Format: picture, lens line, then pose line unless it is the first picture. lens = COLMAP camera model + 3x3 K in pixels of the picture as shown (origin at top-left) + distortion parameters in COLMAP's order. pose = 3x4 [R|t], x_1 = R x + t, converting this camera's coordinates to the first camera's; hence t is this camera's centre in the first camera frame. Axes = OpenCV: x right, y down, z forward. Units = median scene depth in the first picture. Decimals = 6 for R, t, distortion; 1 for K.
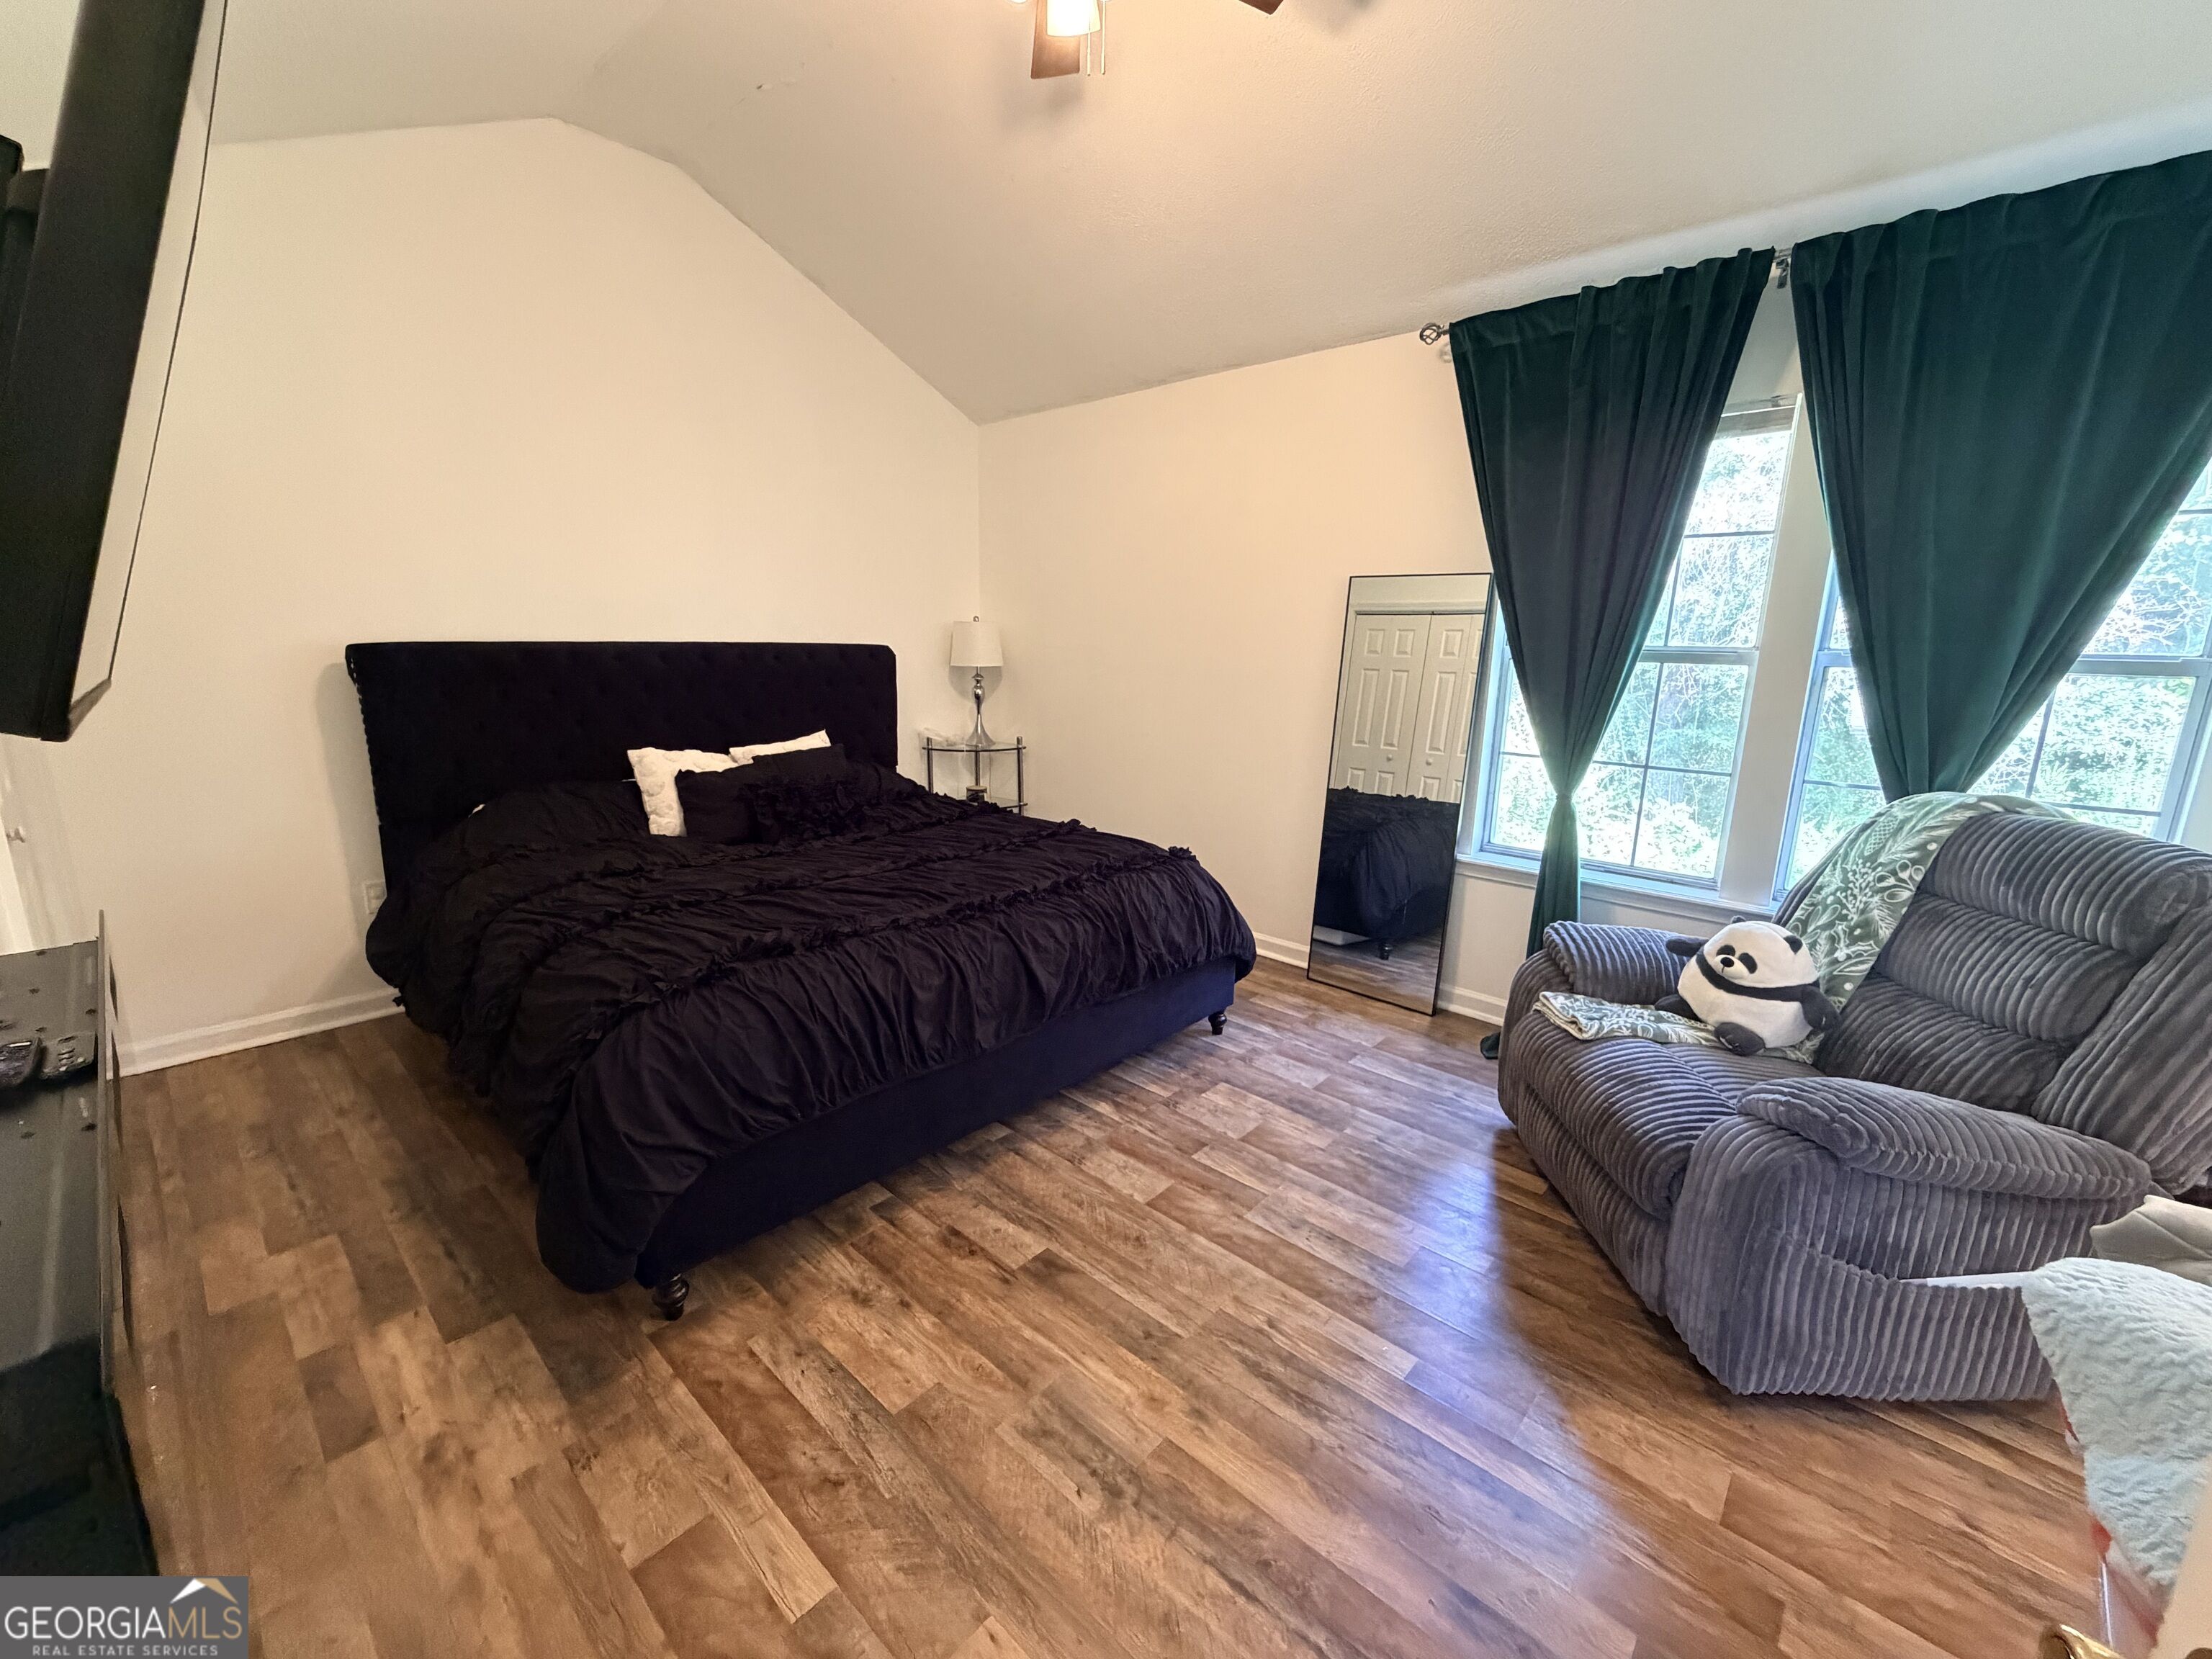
lens RADIAL K [[900.2, 0, 1109.9], [0, 900.2, 825.3], [0, 0, 1]] dist [0.004045, -0.001033]
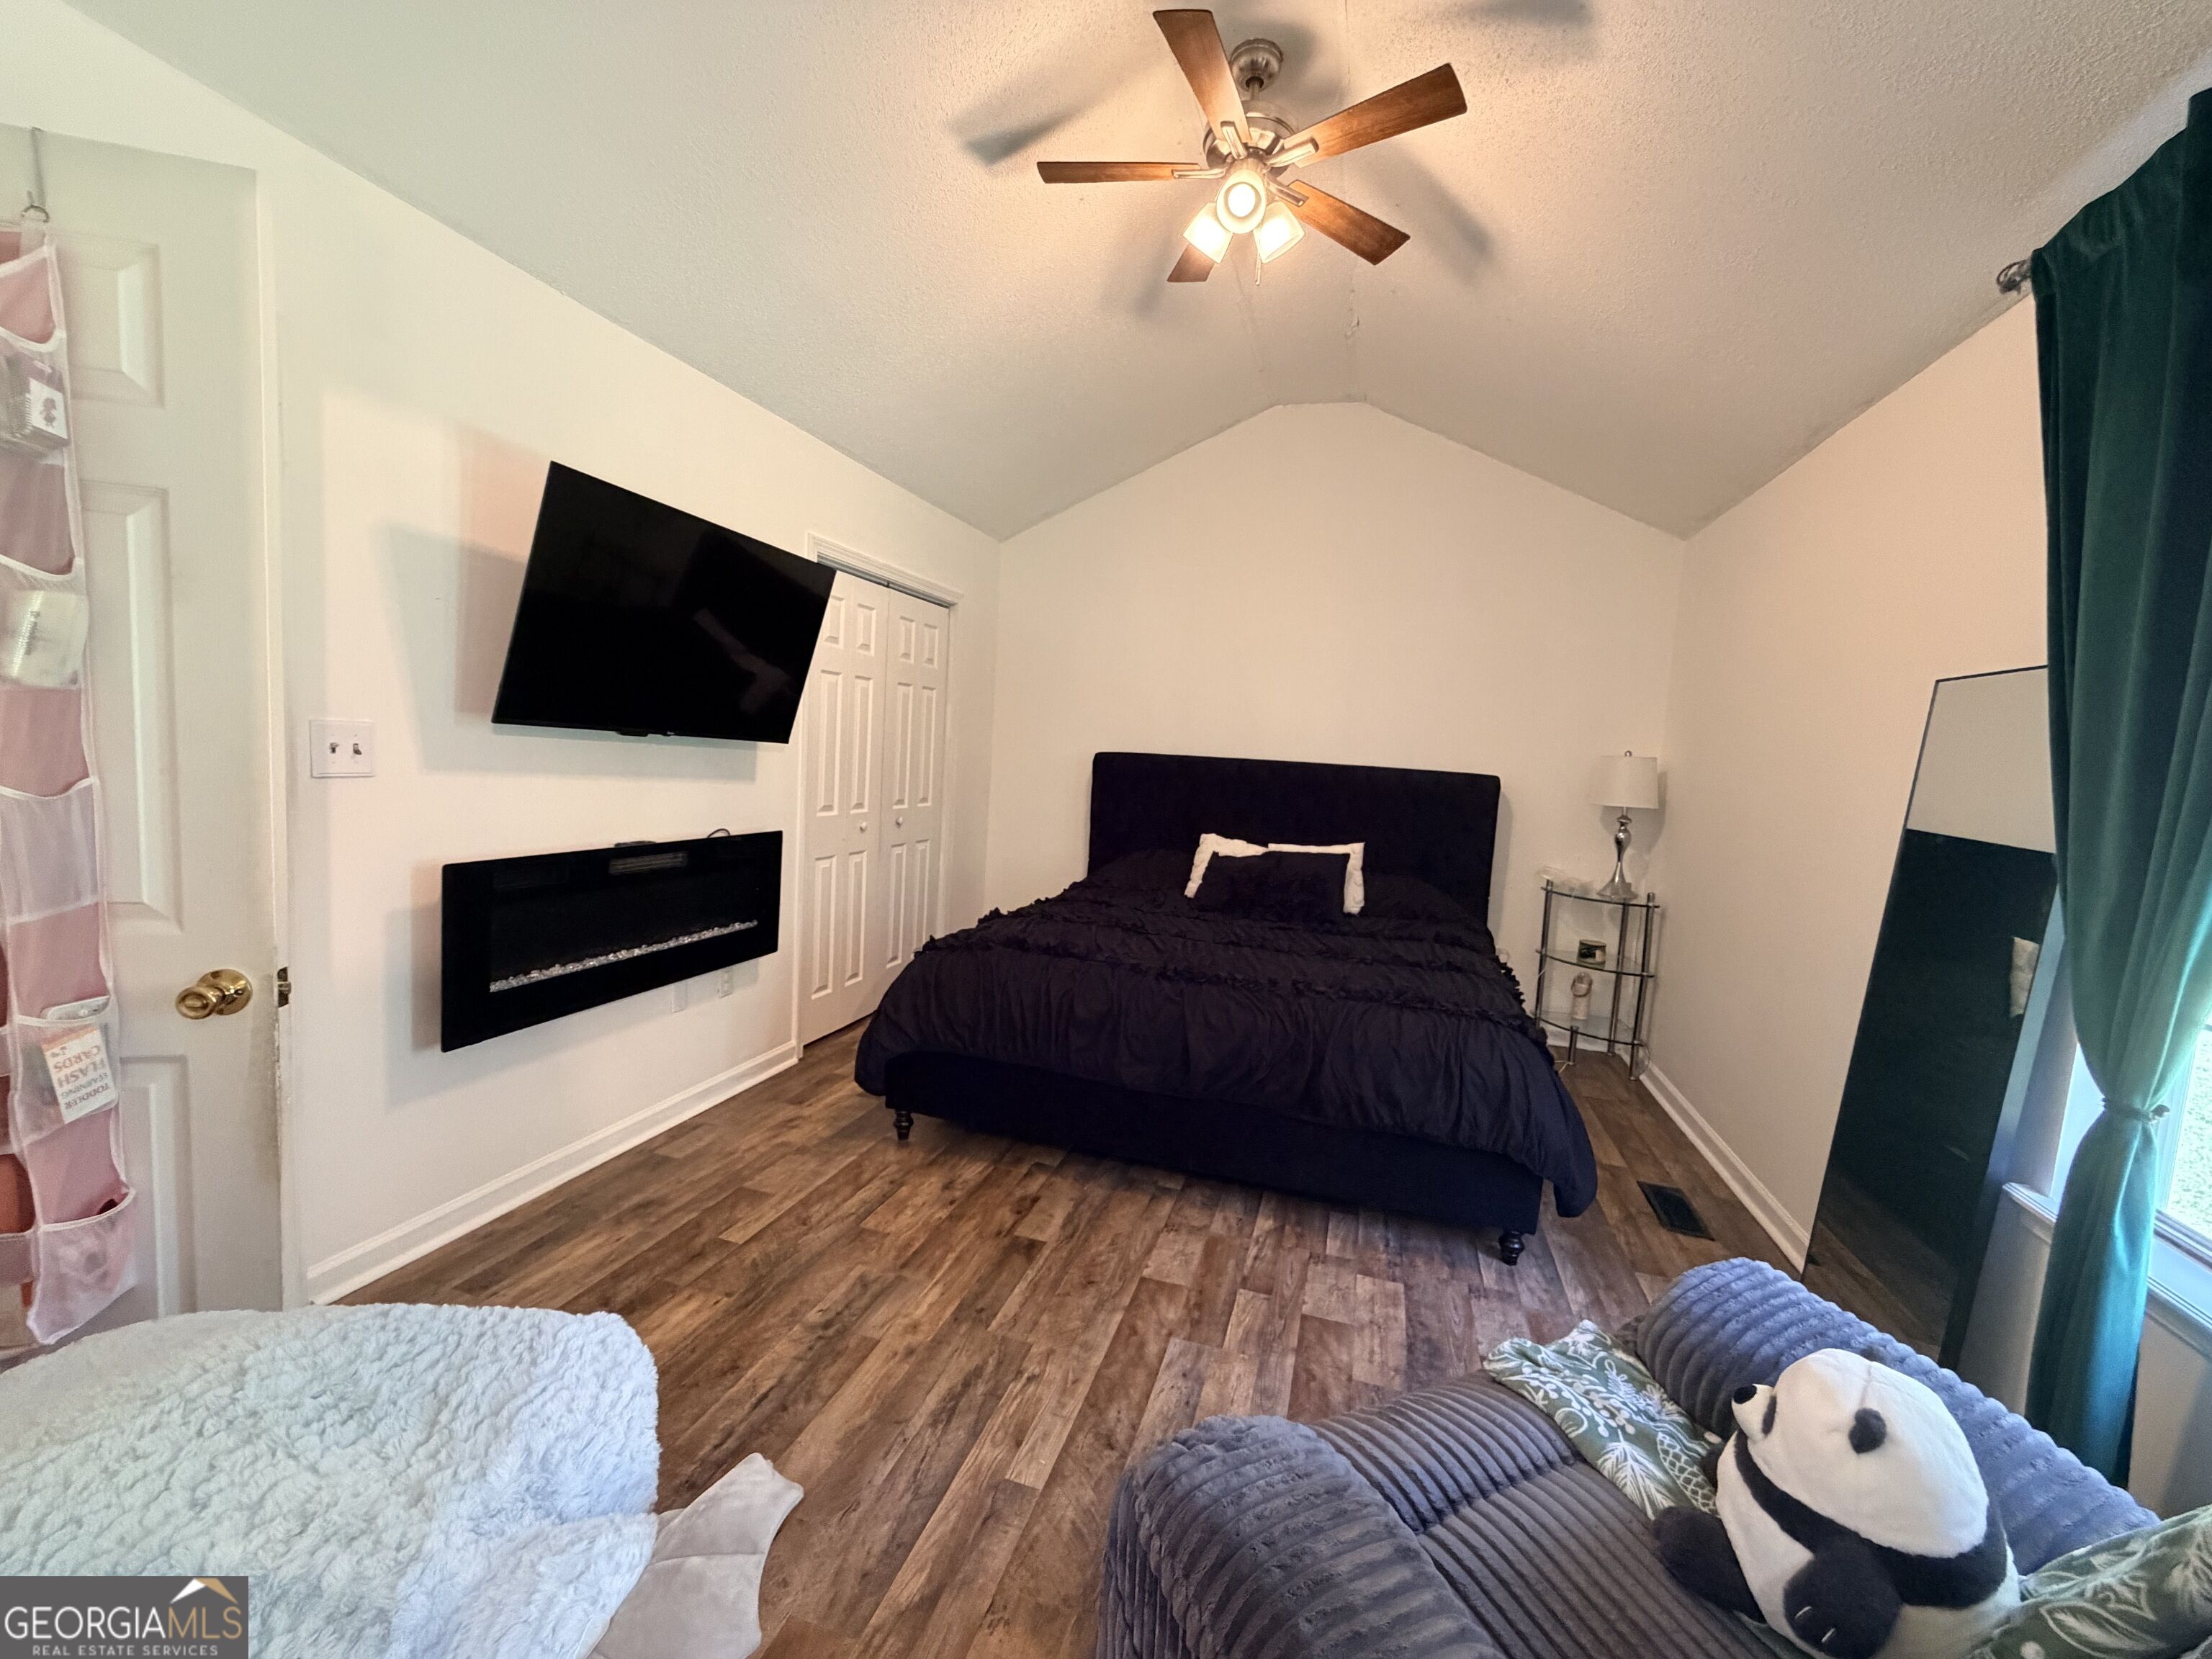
lens RADIAL K [[900.2, 0, 1117.4], [0, 900.2, 834.2], [0, 0, 1]] dist [0.004045, -0.001033]
pose [[0.429966, 0.094596, -0.897876, 0.945190], [-0.234000, 0.972189, -0.009630, -0.060156], [0.871994, 0.214243, 0.440143, 0.425721]]
